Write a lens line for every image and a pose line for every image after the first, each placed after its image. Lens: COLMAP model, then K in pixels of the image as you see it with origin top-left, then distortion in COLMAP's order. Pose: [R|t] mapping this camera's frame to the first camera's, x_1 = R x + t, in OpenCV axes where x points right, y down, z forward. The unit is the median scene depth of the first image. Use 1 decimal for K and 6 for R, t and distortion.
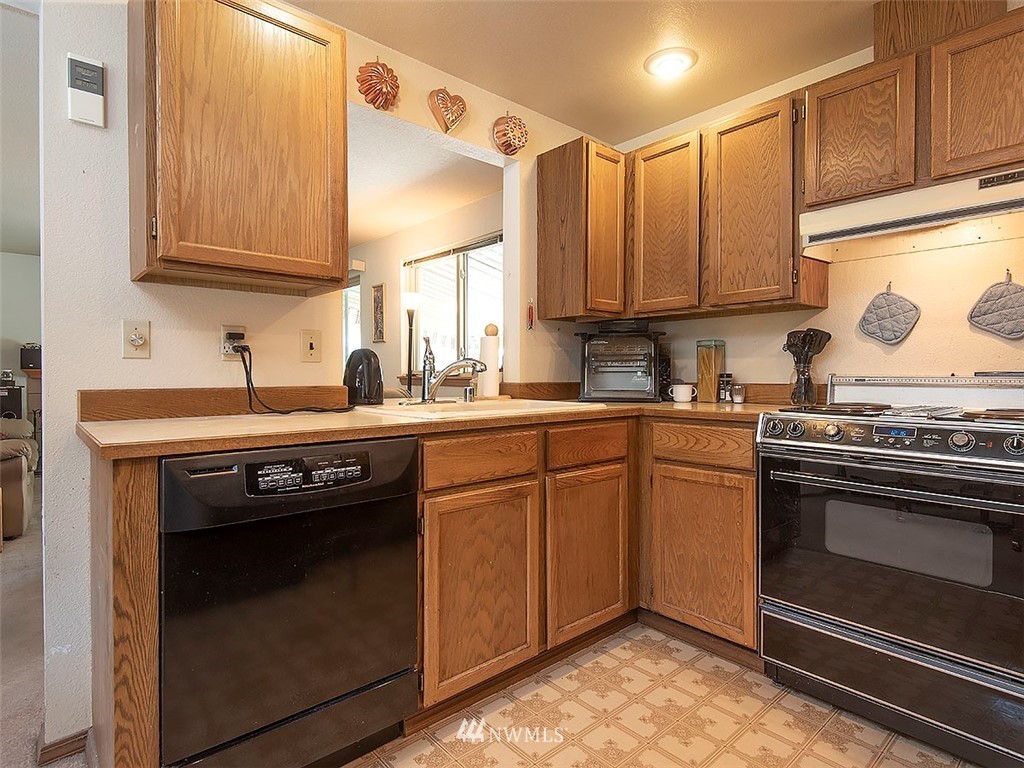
lens RADIAL K [[545.0, 0, 510.4], [0, 545.0, 372.9], [0, 0, 1]] dist [0.022308, -0.019772]
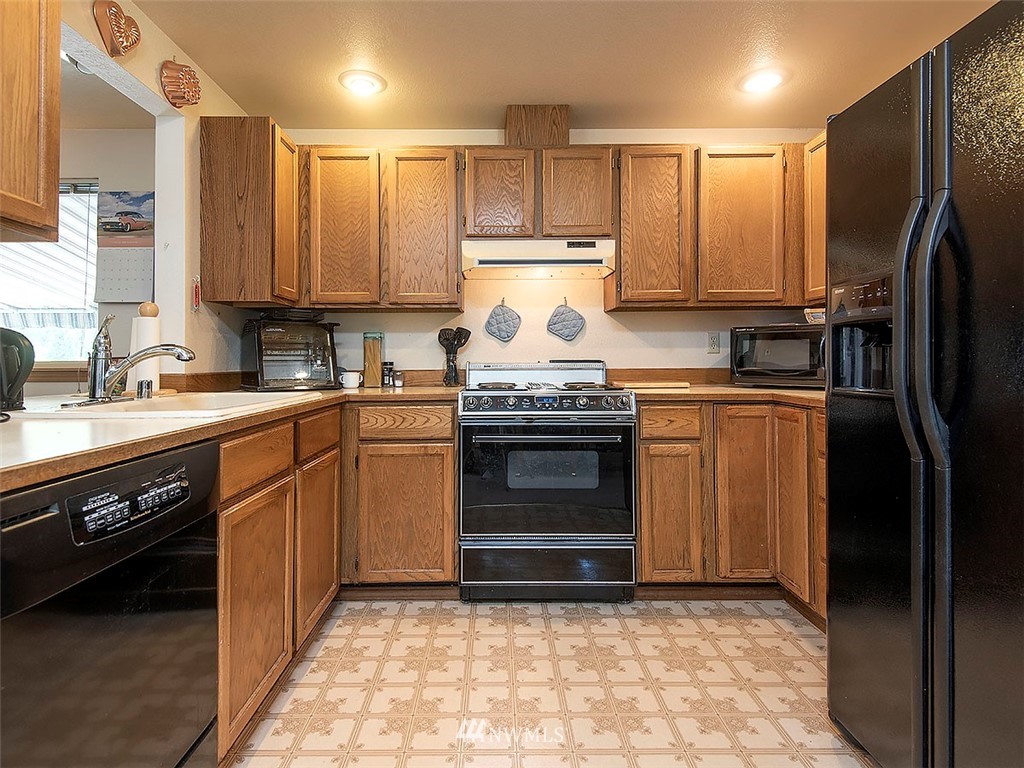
lens RADIAL K [[531.8, 0, 495.4], [0, 531.8, 350.7], [0, 0, 1]] dist [0.015624, -0.001253]
pose [[0.655157, 0.012410, 0.755390, -0.379802], [0.003353, 0.999807, -0.019334, -0.000041], [-0.755485, 0.015200, 0.654990, 0.105171]]
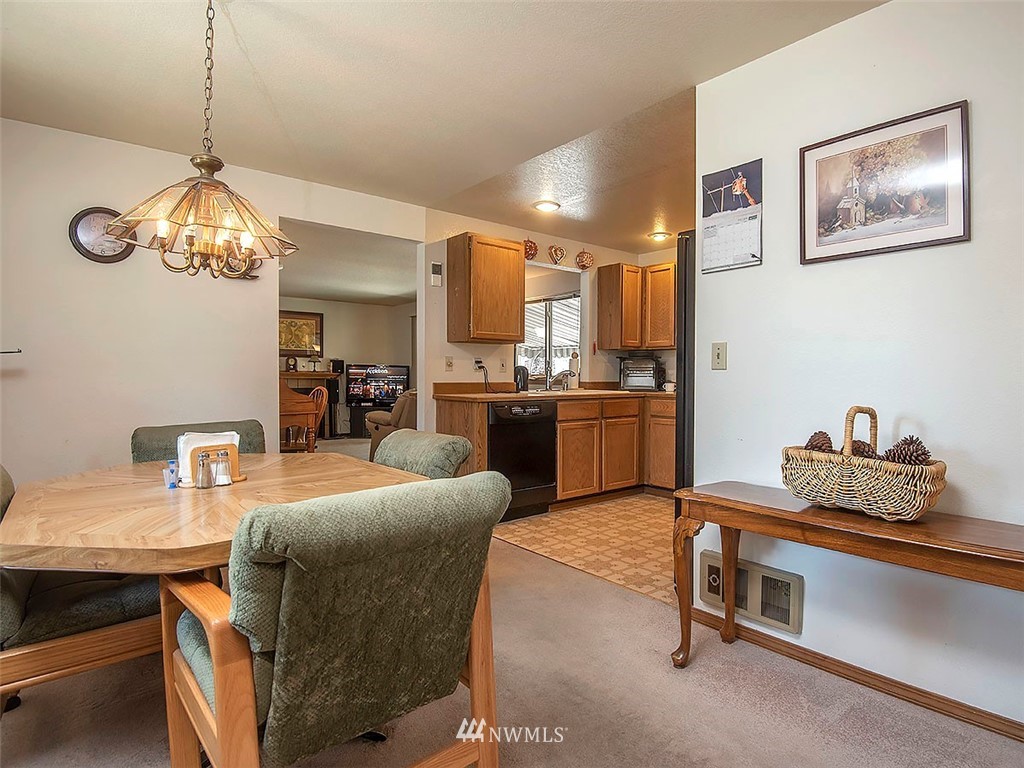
lens RADIAL K [[563.4, 0, 557.1], [0, 563.4, 370.7], [0, 0, 1]] dist [-0.032944, -0.002093]
pose [[0.999955, 0.003936, -0.008641, -0.103846], [-0.004008, 0.999957, -0.008342, -0.006237], [0.008608, 0.008376, 0.999928, -1.363553]]
